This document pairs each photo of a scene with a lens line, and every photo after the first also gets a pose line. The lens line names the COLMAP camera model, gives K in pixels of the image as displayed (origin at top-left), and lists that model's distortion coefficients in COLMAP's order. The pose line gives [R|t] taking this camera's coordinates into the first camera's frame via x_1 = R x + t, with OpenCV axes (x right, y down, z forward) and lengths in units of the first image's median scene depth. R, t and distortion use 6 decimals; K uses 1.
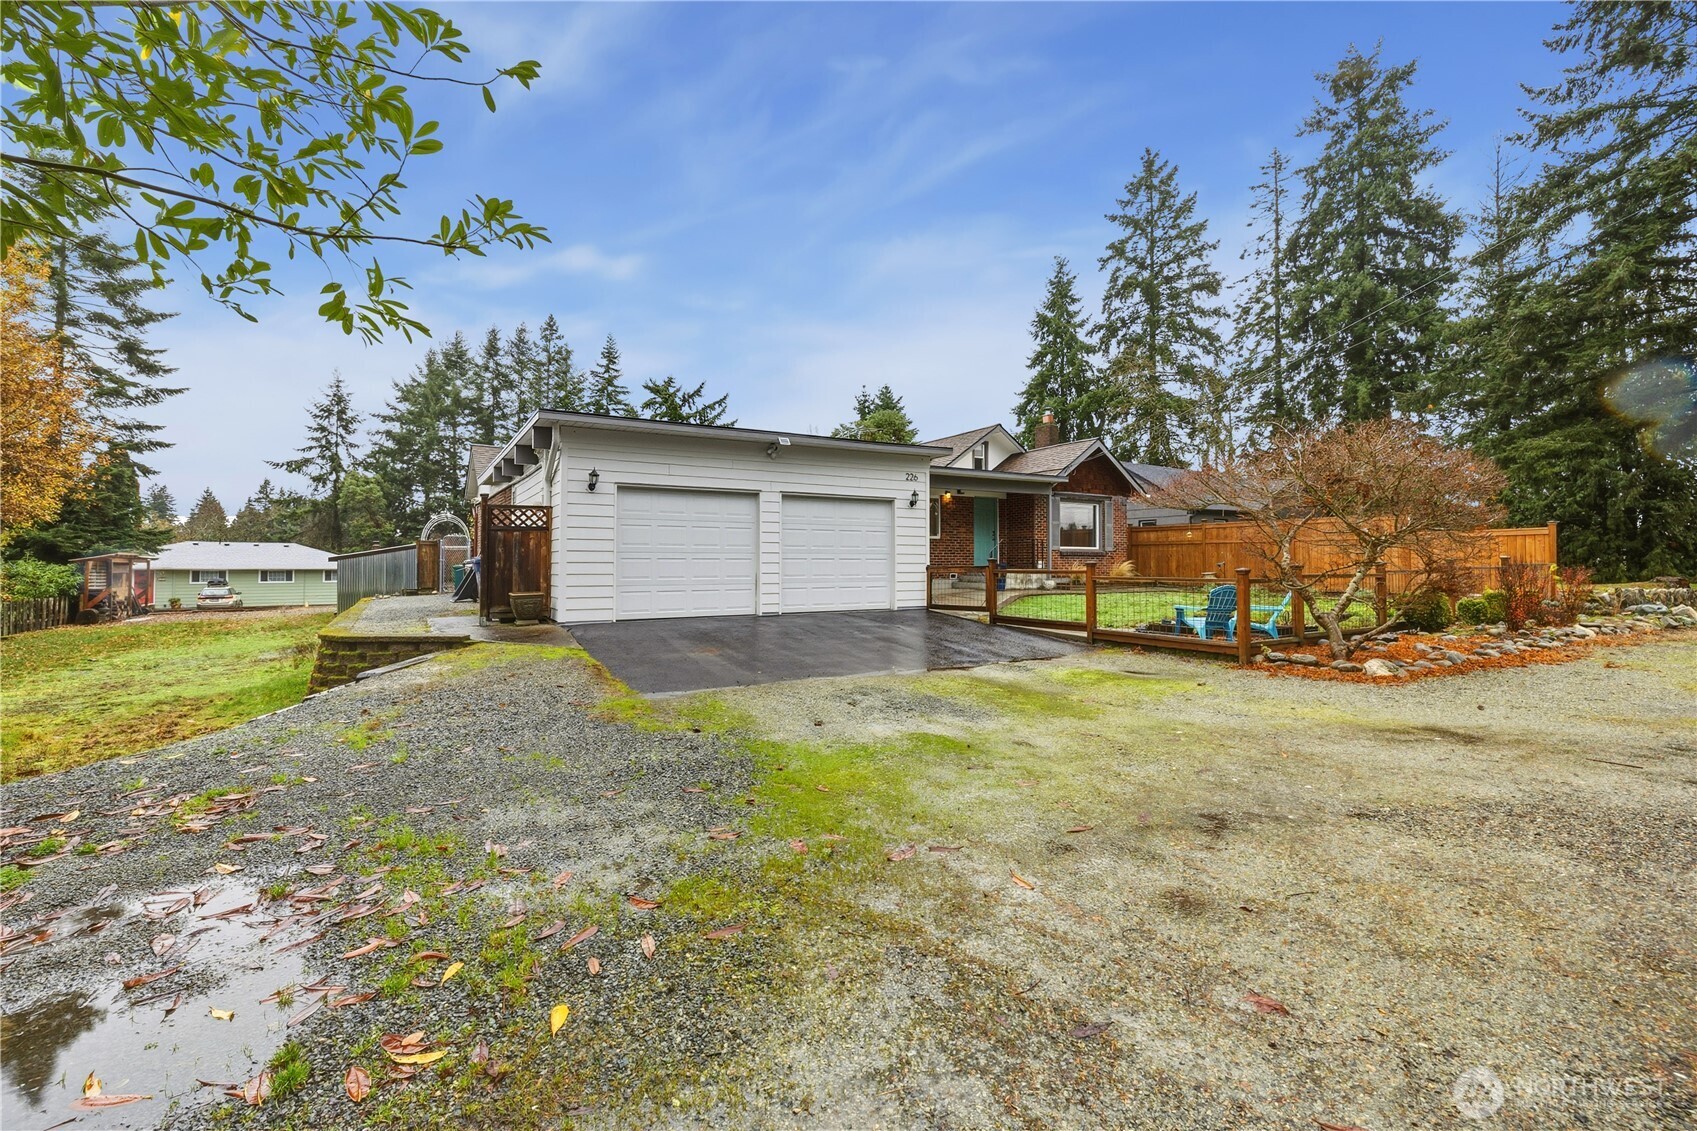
lens RADIAL K [[720.3, 0, 852.4], [0, 720.3, 557.8], [0, 0, 1]] dist [0.001571, -0.000069]
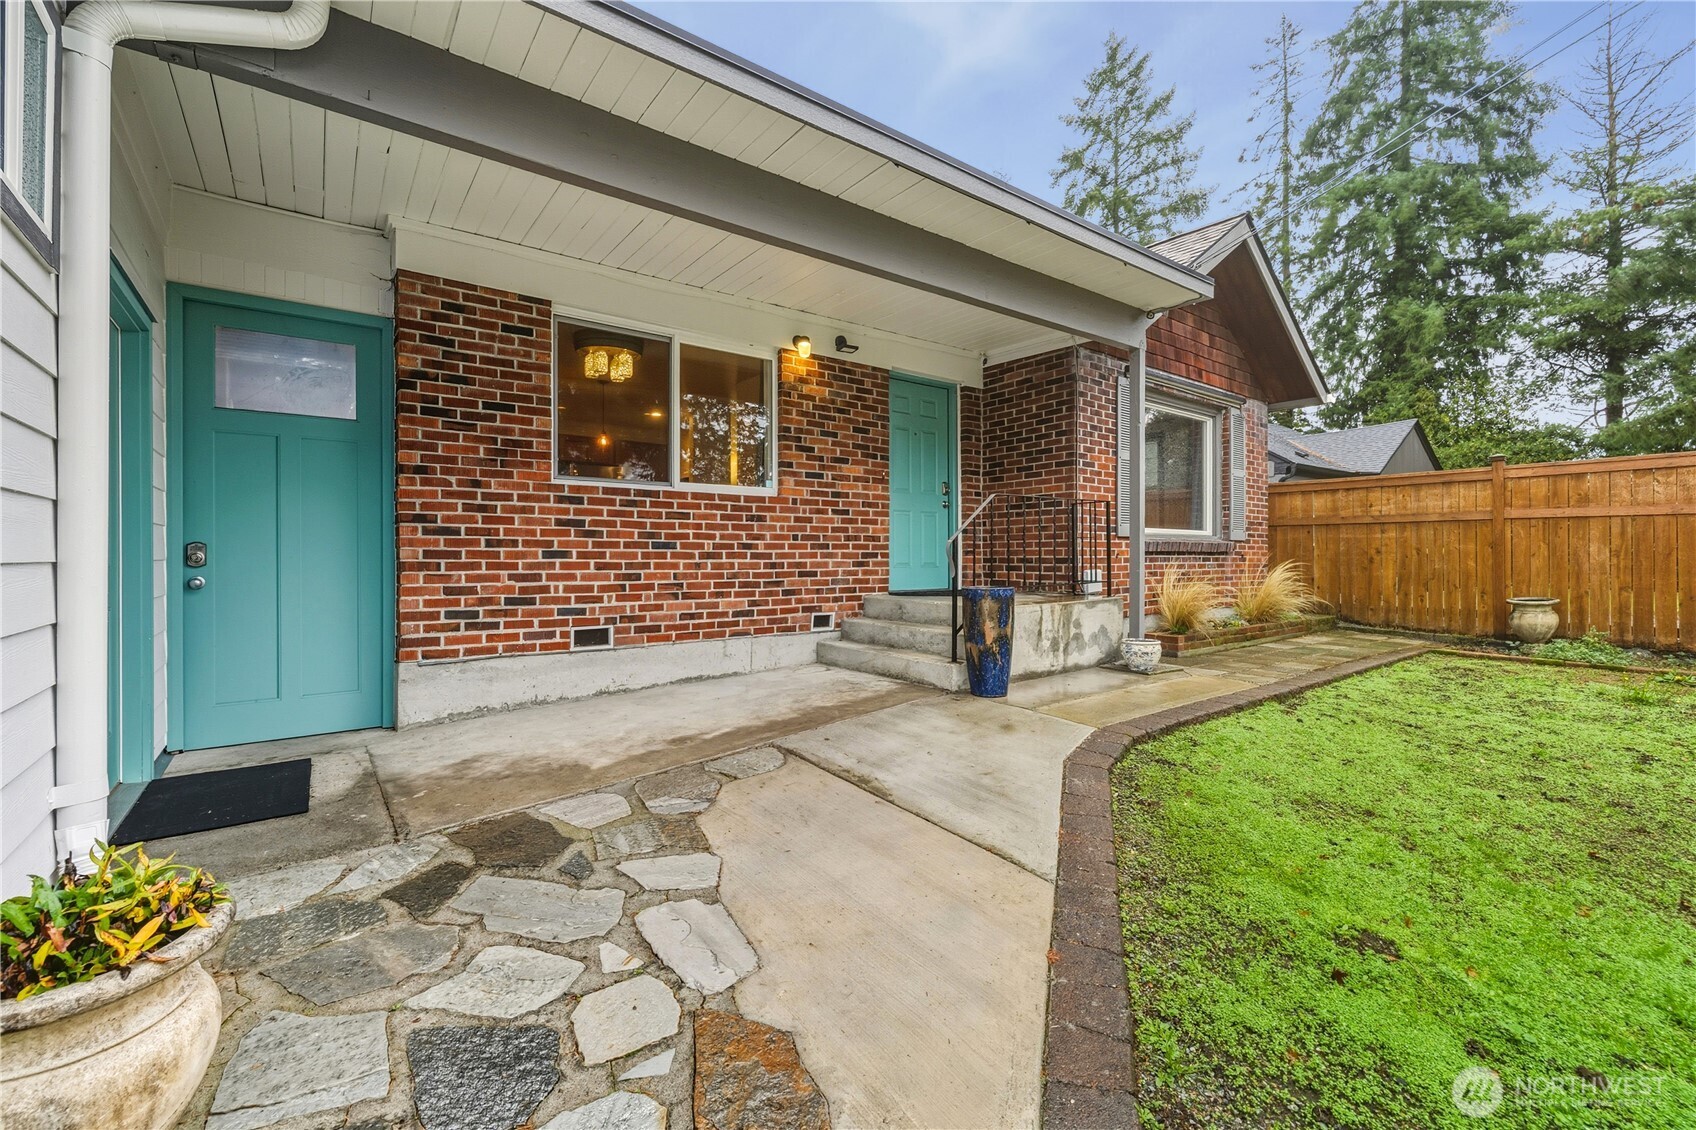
lens RADIAL K [[719.9, 0, 846.2], [0, 719.9, 557.3], [0, 0, 1]] dist [0.001571, -0.000069]
pose [[0.994899, 0.001387, 0.100864, 0.042117], [-0.002820, 0.999897, 0.014066, -0.001842], [-0.100834, -0.014279, 0.994801, 0.244814]]
